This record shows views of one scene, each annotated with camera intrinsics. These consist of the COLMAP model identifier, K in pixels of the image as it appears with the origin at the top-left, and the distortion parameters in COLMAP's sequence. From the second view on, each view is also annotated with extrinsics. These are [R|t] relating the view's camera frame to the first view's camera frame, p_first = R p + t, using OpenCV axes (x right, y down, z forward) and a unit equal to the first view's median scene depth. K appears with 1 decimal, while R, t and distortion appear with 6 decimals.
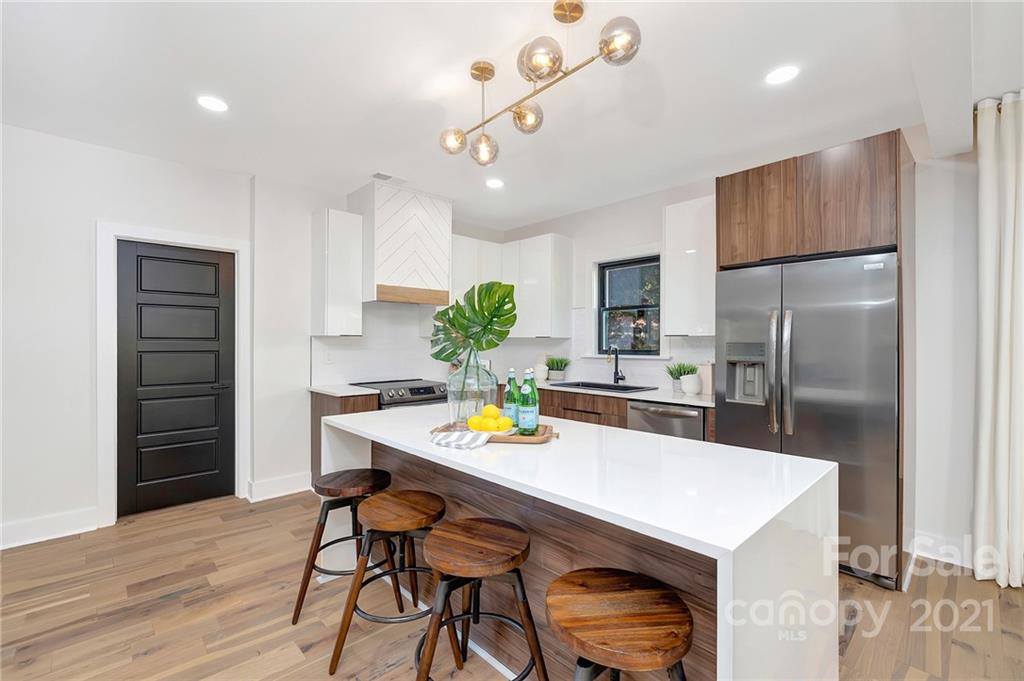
lens RADIAL K [[441.0, 0, 503.9], [0, 441.0, 343.7], [0, 0, 1]] dist [0.001844, 0.000148]
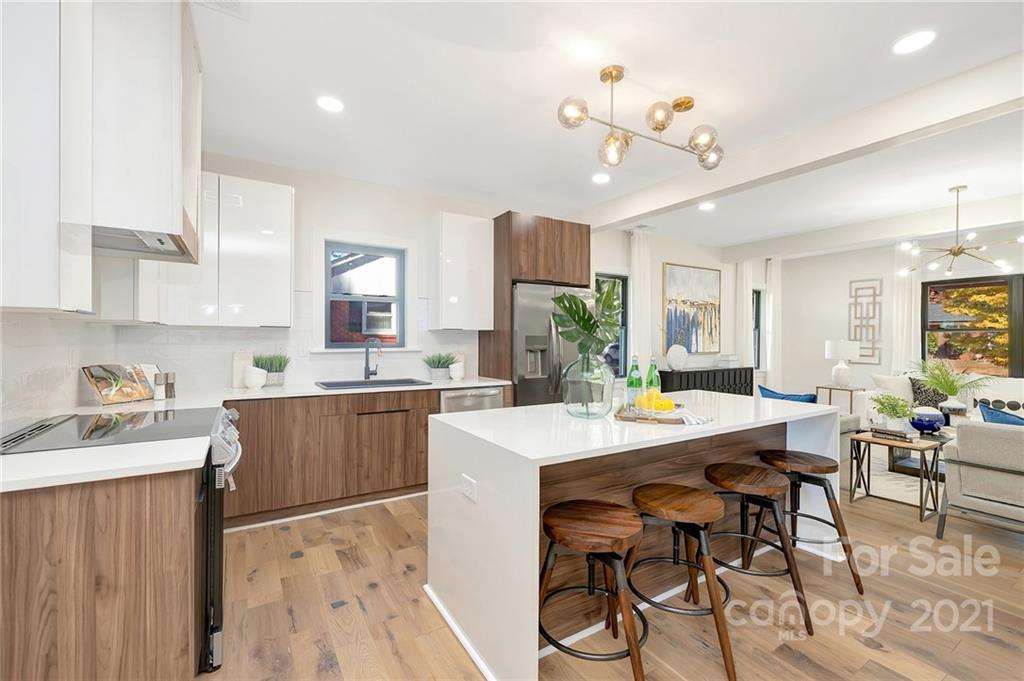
lens RADIAL K [[441.0, 0, 503.9], [0, 441.0, 336.5], [0, 0, 1]] dist [0.001844, 0.000148]
pose [[0.209193, -0.003353, 0.977869, -0.587826], [-0.002375, 0.999989, 0.003937, -0.003770], [-0.977871, -0.003146, 0.209183, 0.530372]]
